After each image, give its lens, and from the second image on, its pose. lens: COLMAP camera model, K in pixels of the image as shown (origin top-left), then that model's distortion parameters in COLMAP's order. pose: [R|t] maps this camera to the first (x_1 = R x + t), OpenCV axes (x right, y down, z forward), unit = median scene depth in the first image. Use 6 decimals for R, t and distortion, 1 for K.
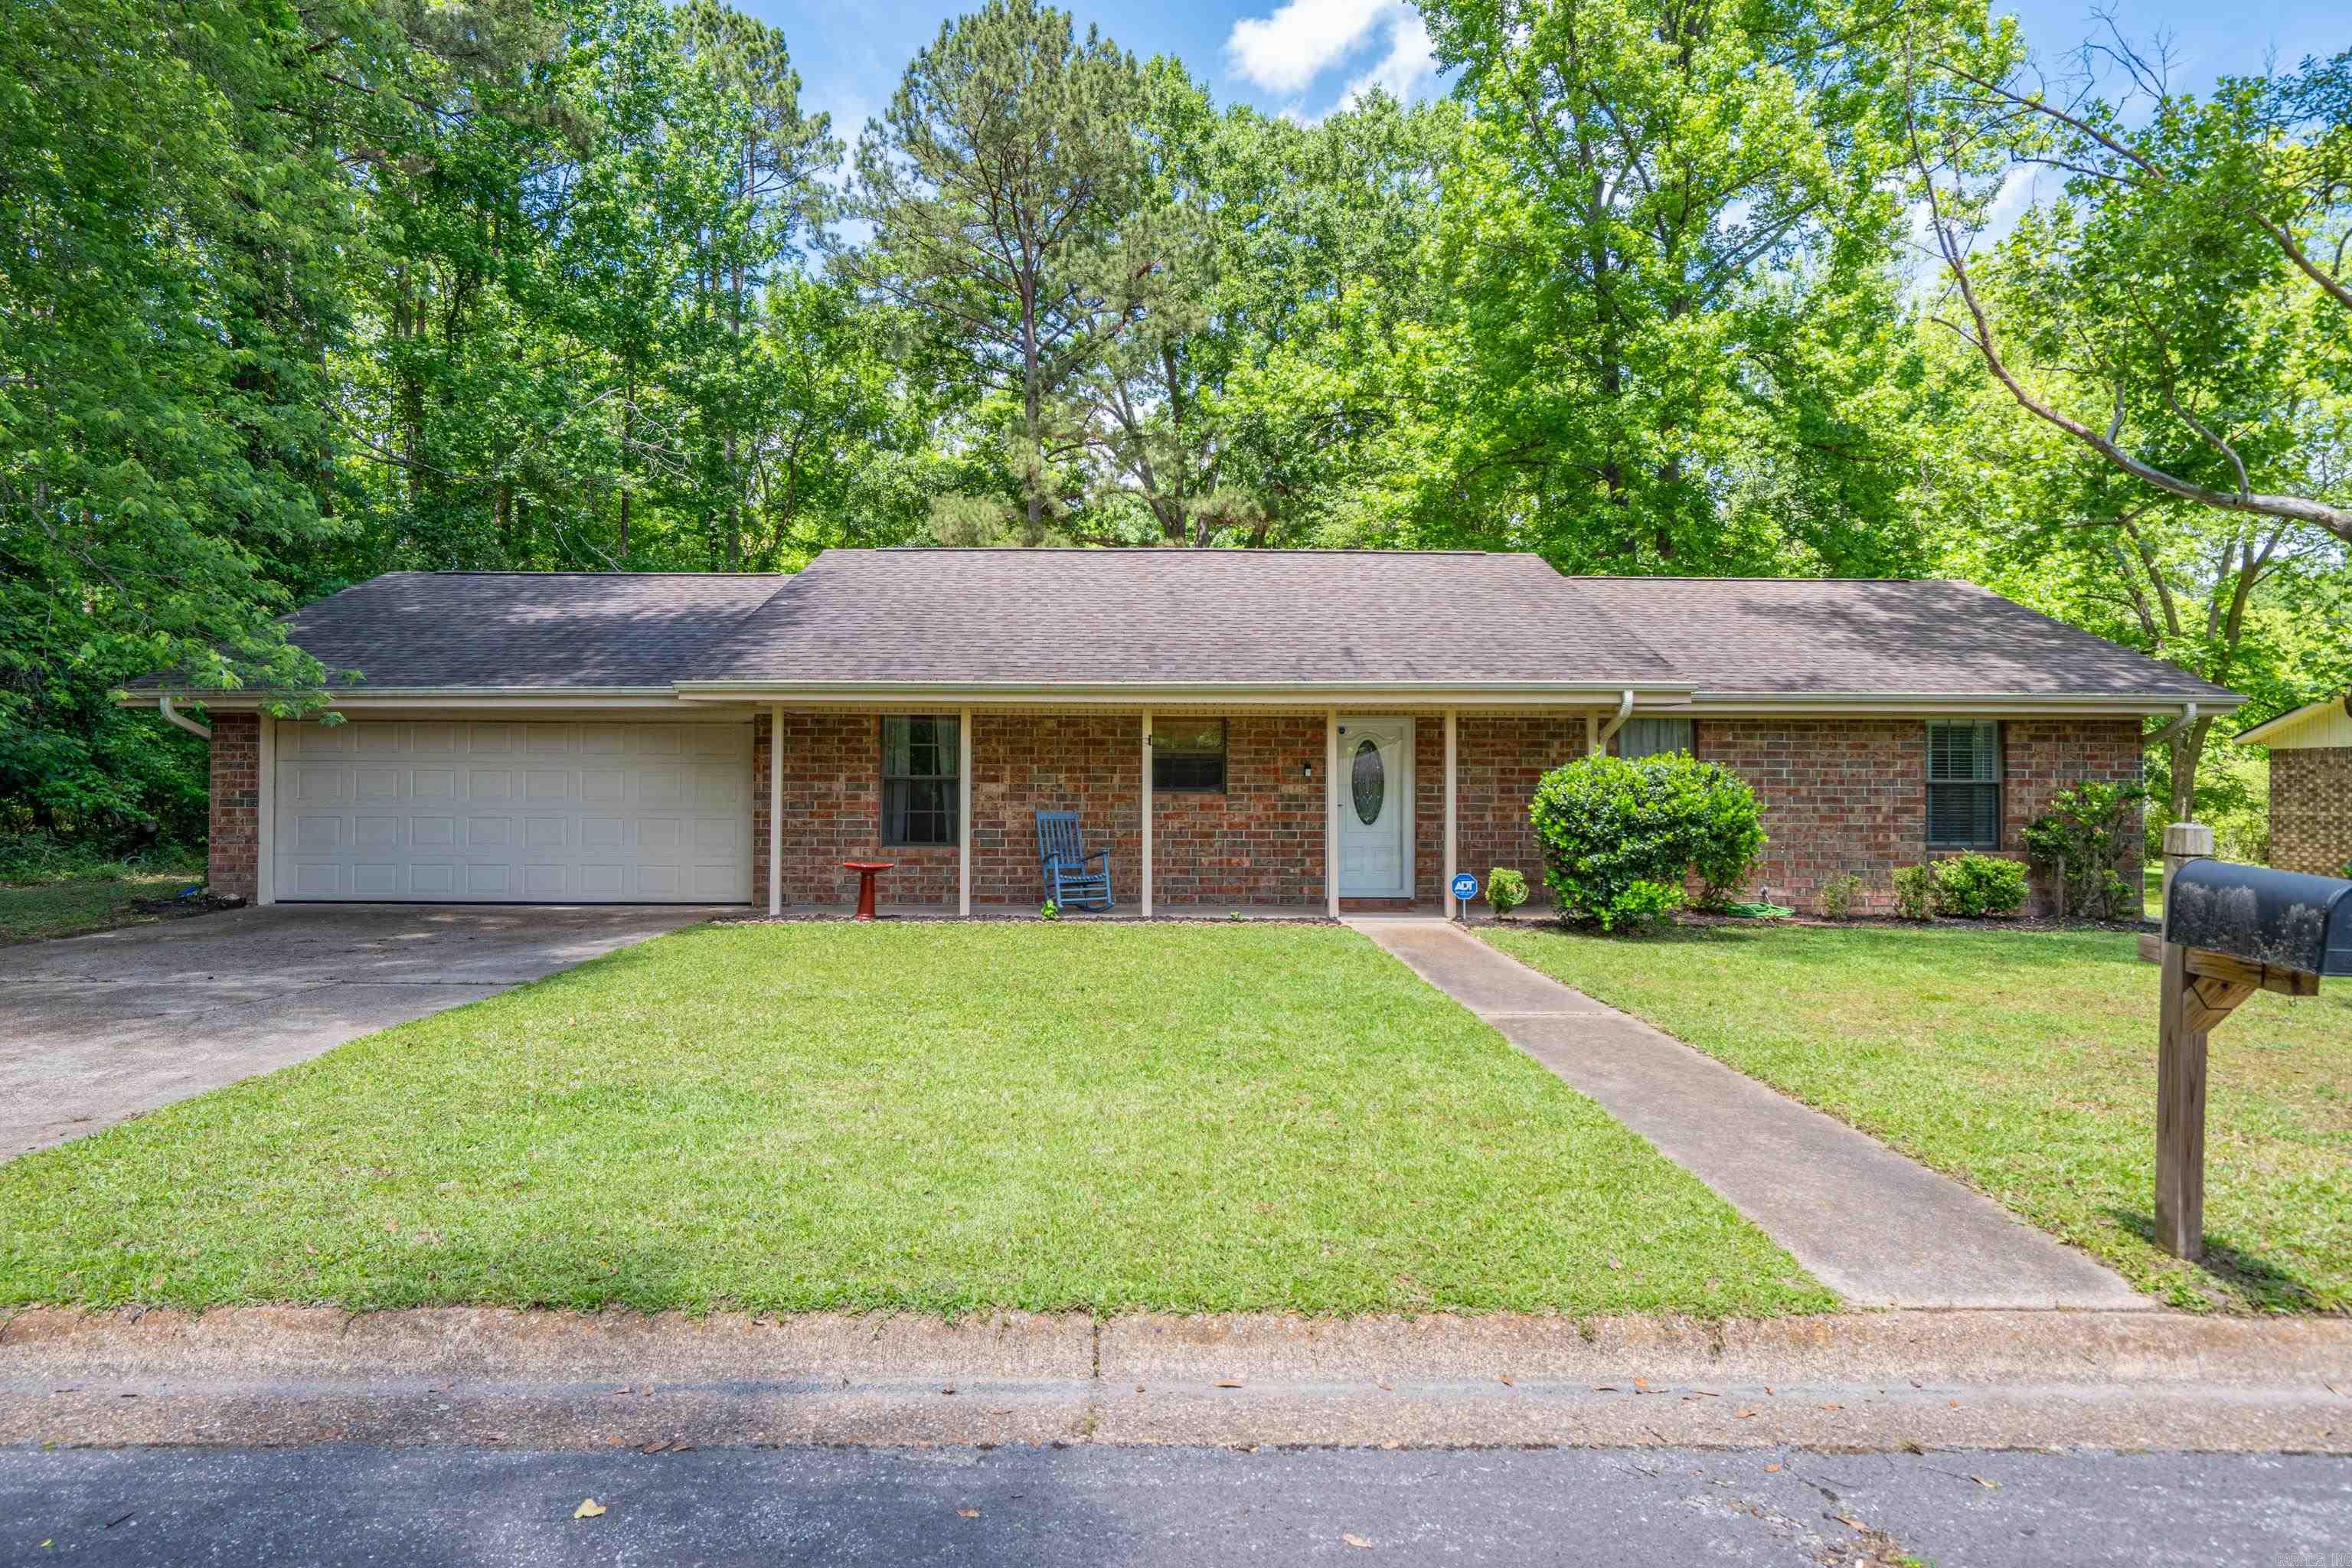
lens RADIAL K [[1325.1, 0, 1182.5], [0, 1325.1, 780.3], [0, 0, 1]] dist [0.010491, -0.000237]
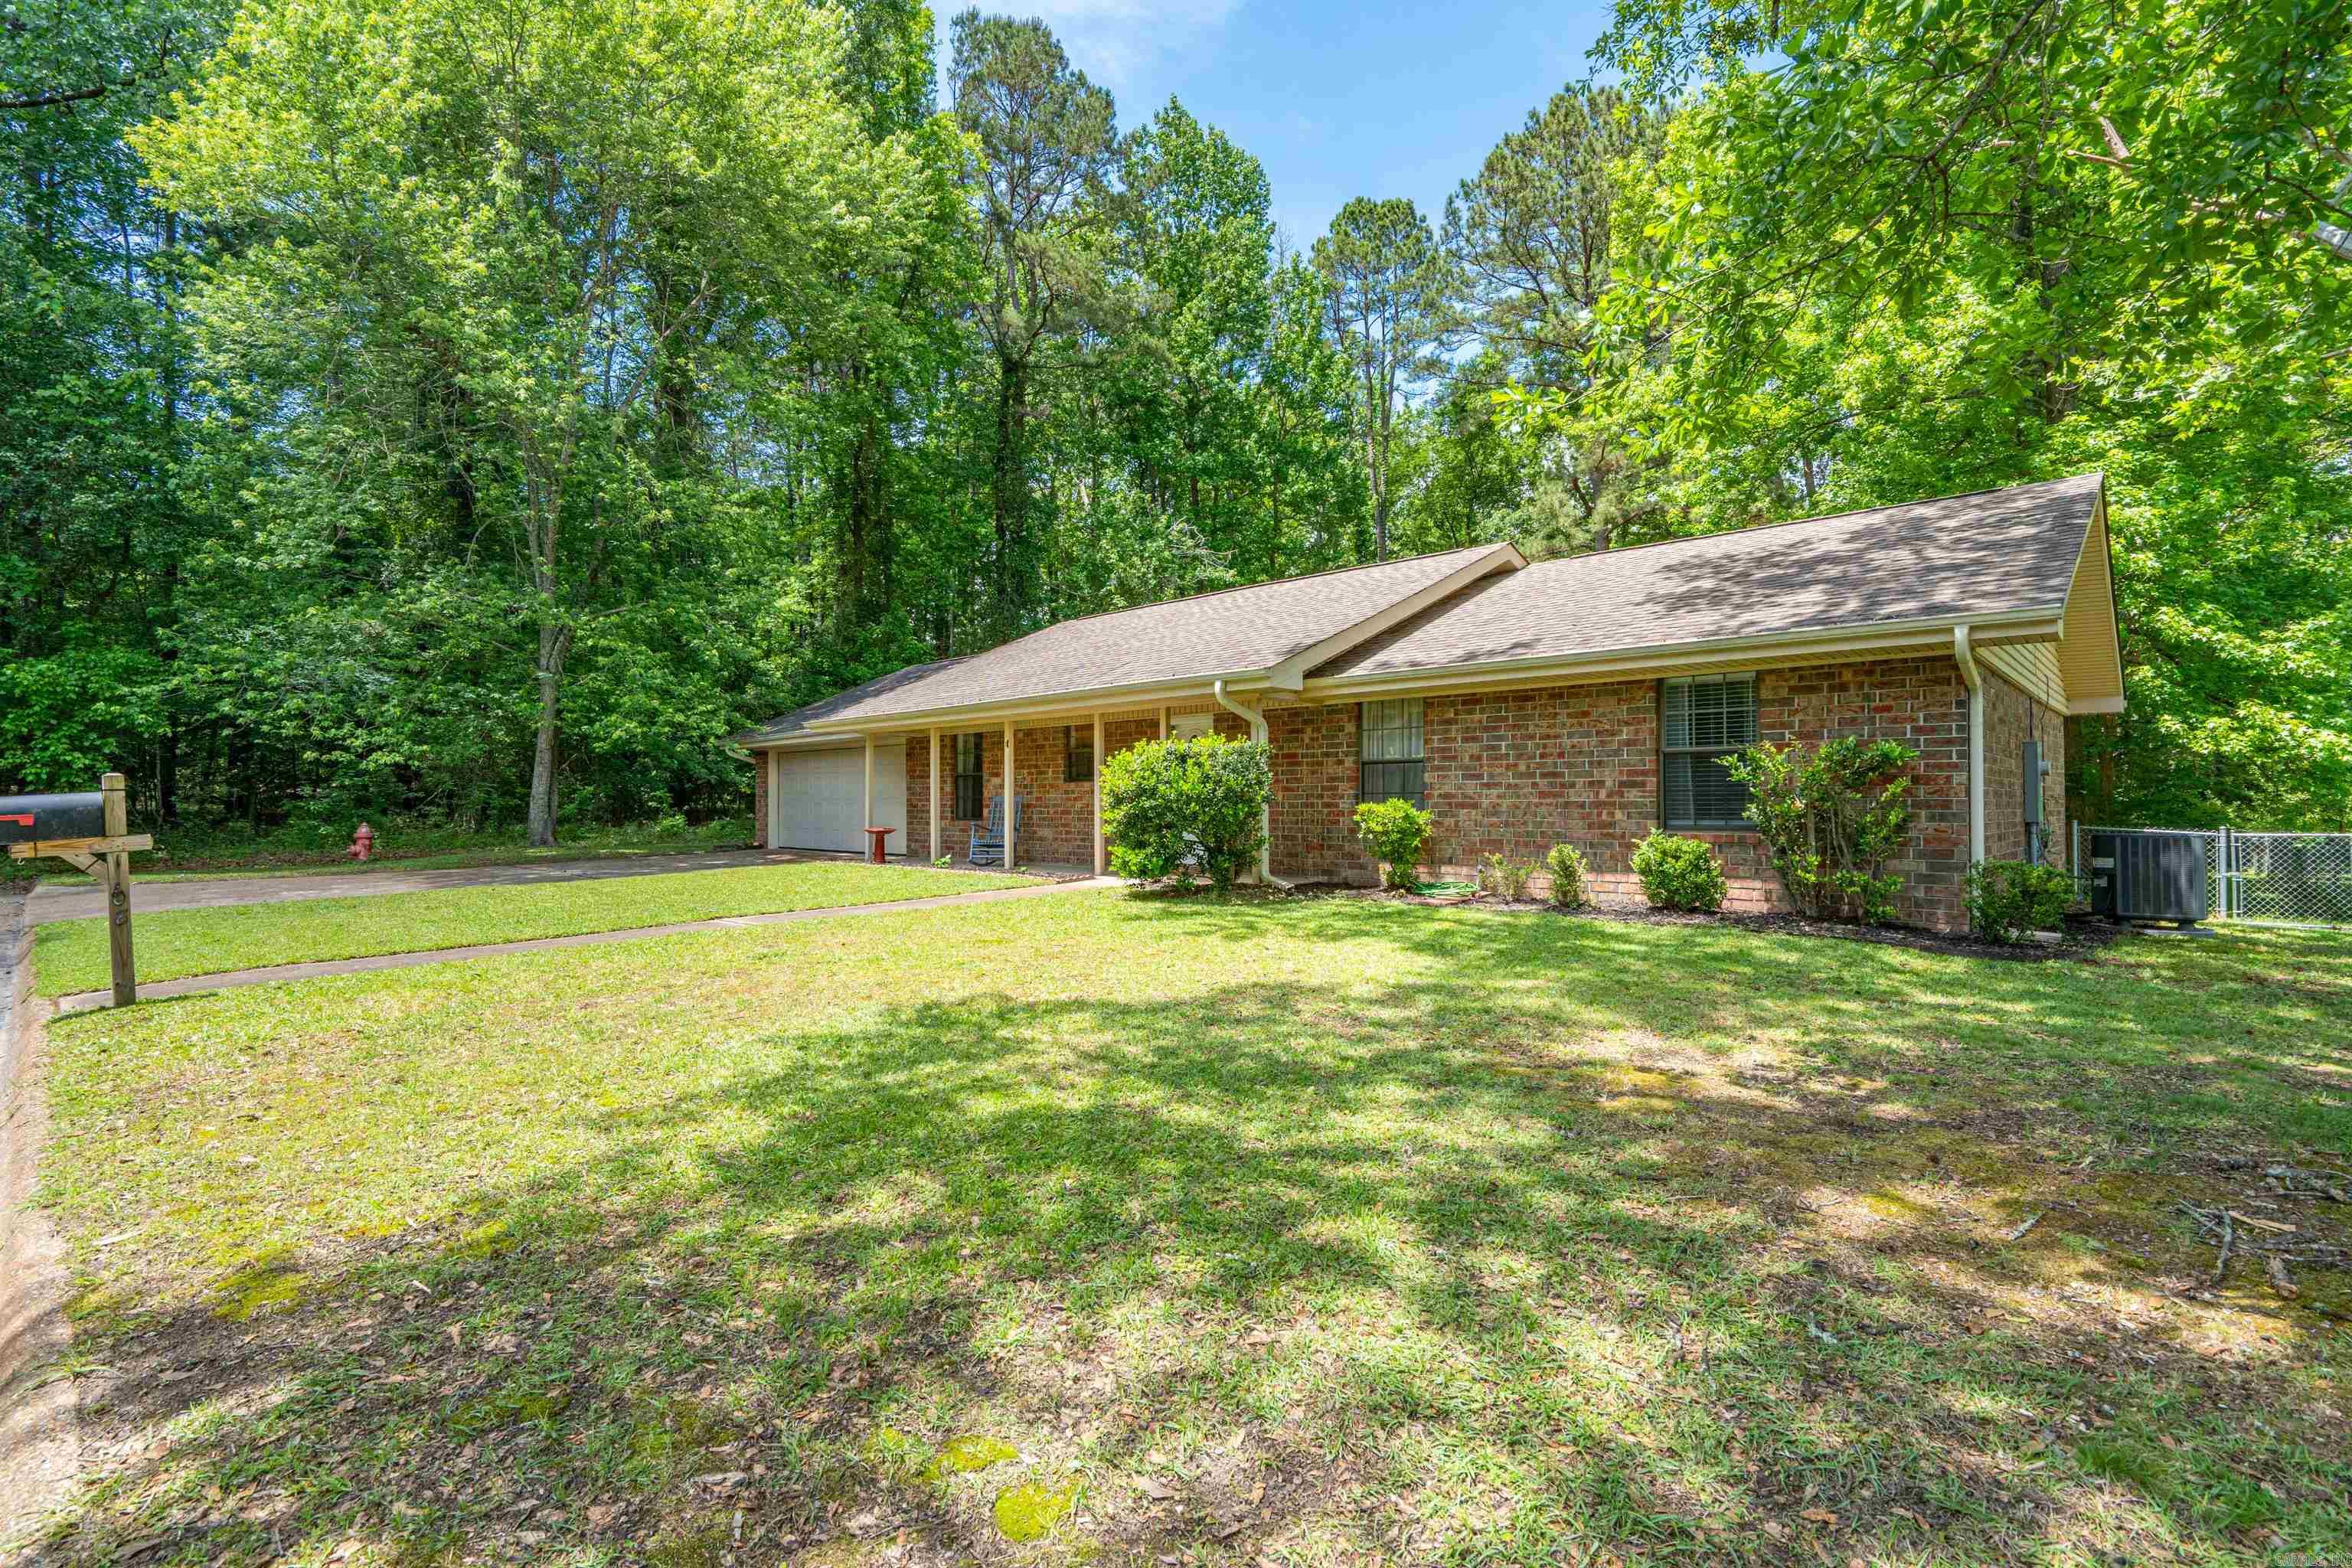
lens RADIAL K [[1081.5, 0, 1160.3], [0, 1081.5, 786.1], [0, 0, 1]] dist [-0.004414, 0.002144]
pose [[0.710928, -0.017493, -0.703047, 0.784745], [0.017145, 0.999825, -0.007540, 0.022769], [0.703055, -0.006693, 0.711104, 0.263713]]
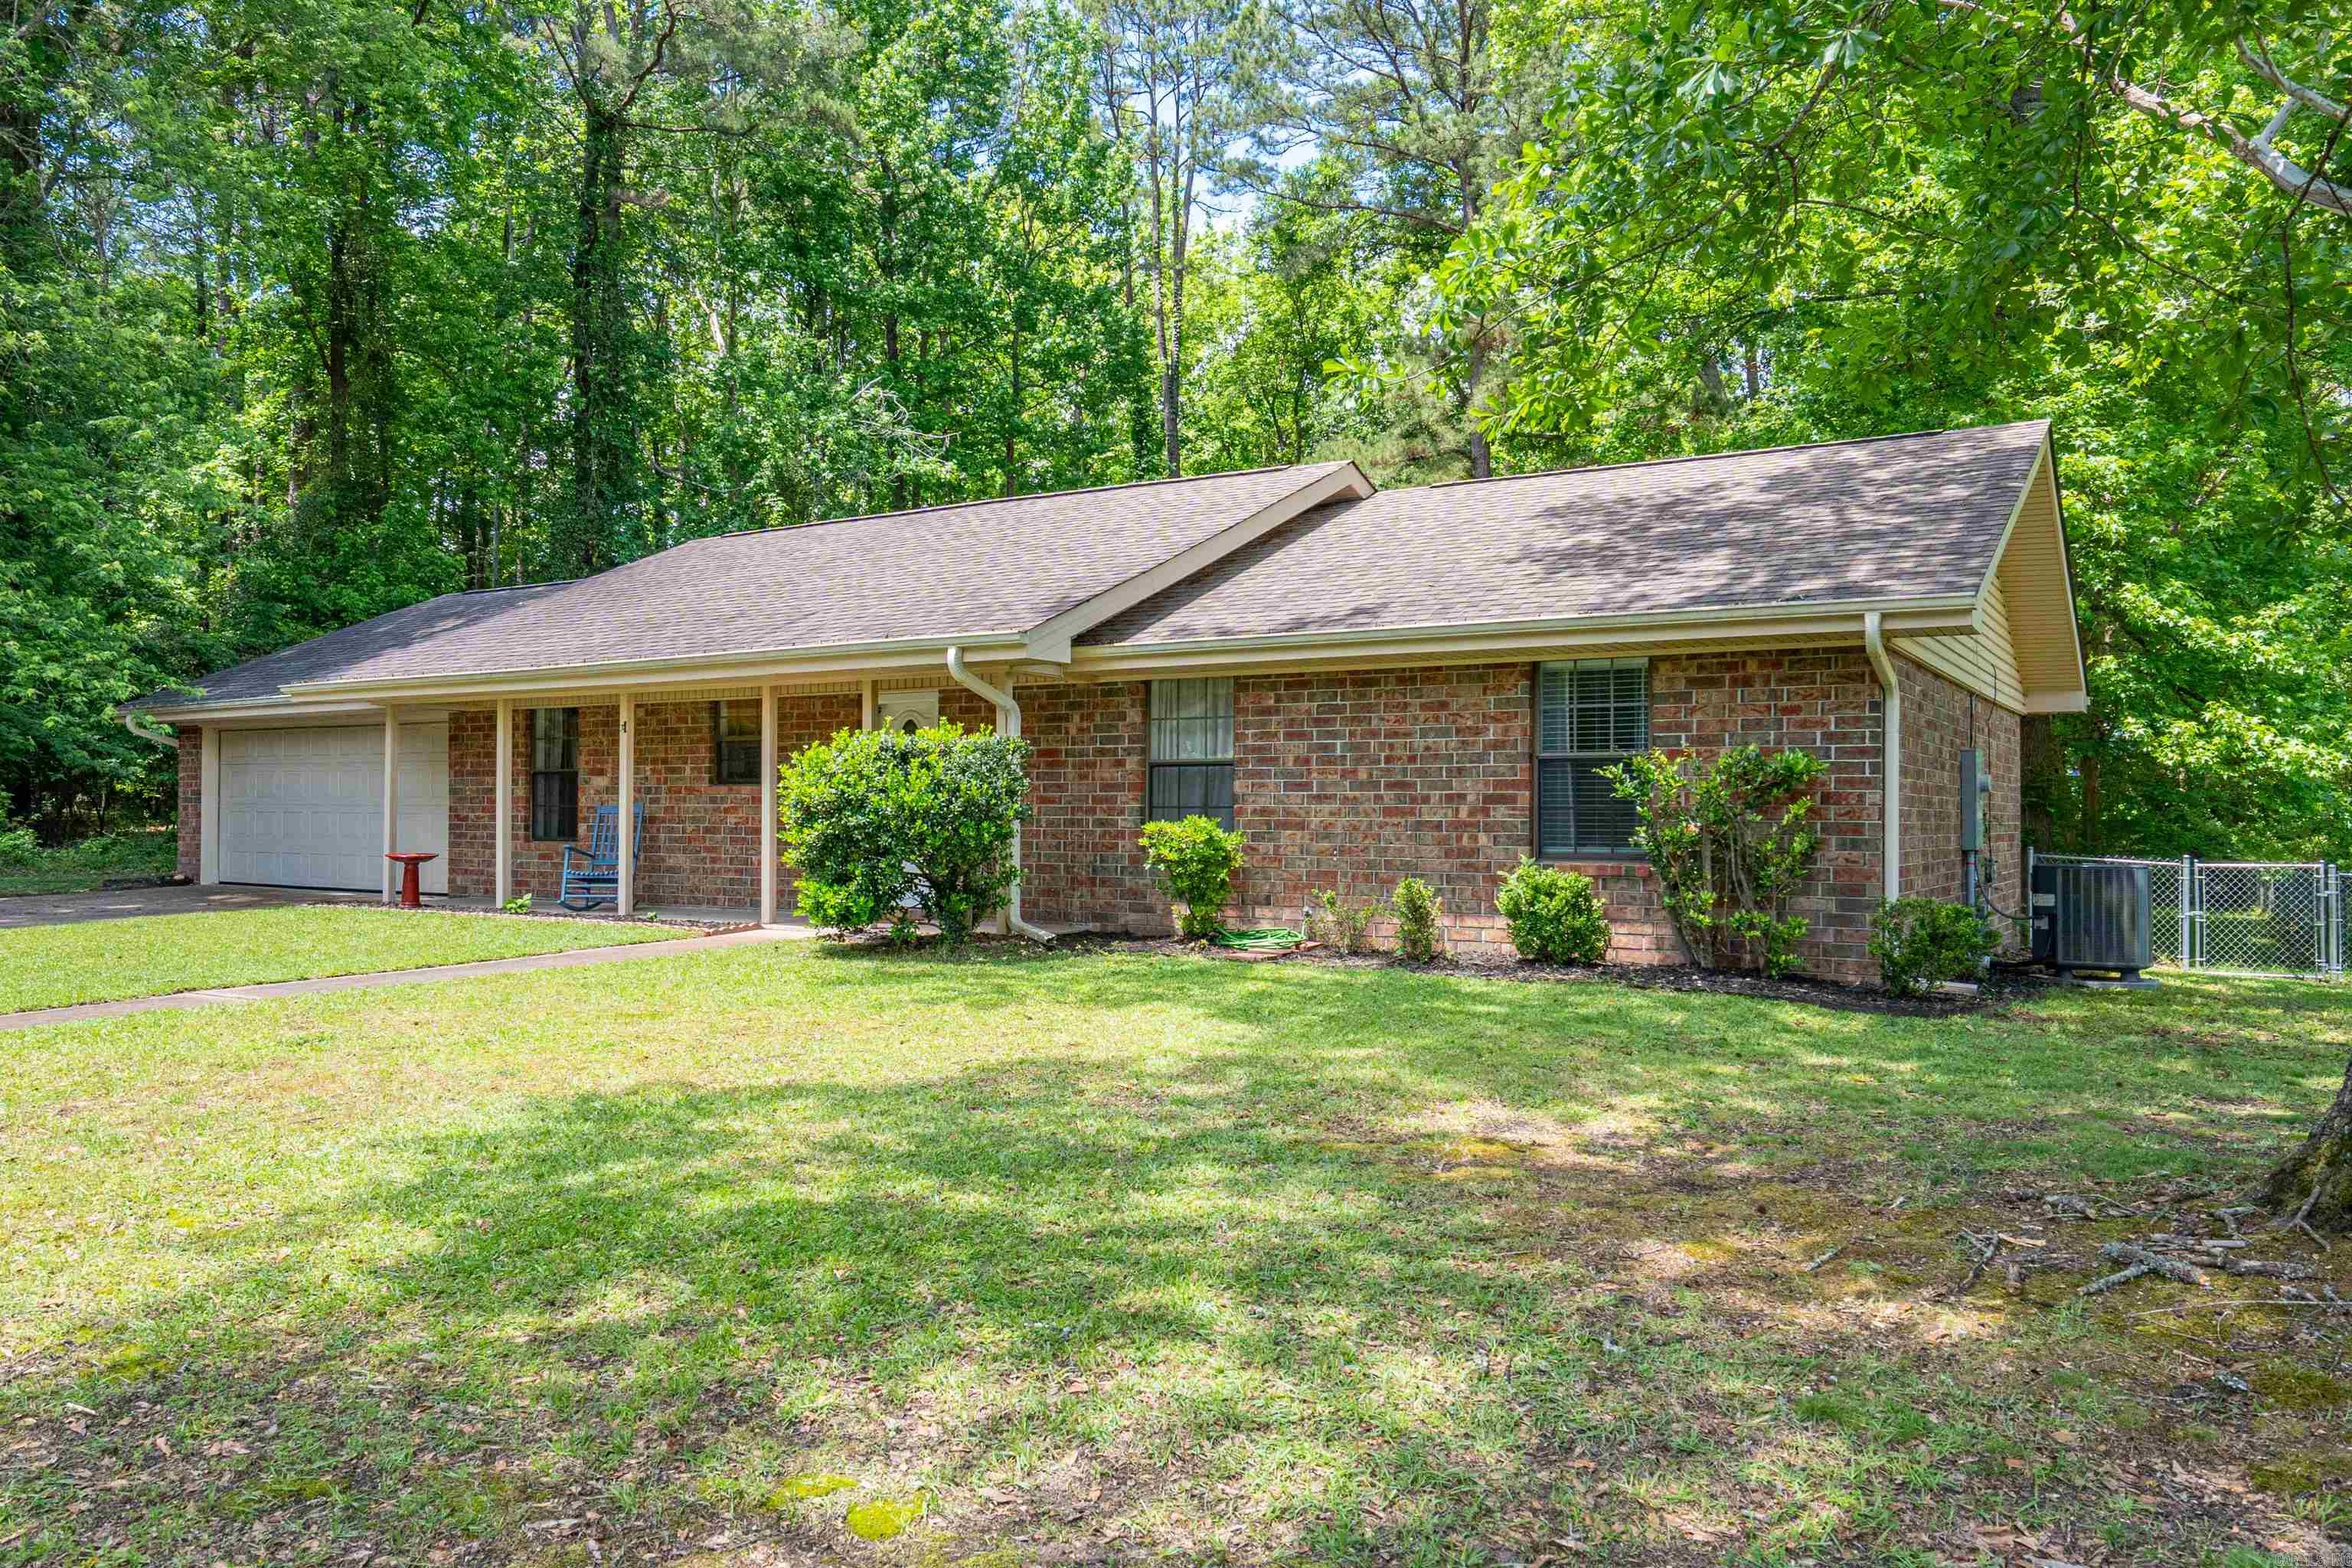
lens RADIAL K [[1680.5, 0, 1166.3], [0, 1680.5, 788.9], [0, 0, 1]] dist [-0.006070, -0.005575]
pose [[0.838075, -0.008675, -0.545486, 0.823882], [0.007898, 0.999962, -0.003768, 0.018407], [0.545497, -0.001150, 0.838112, 0.192106]]
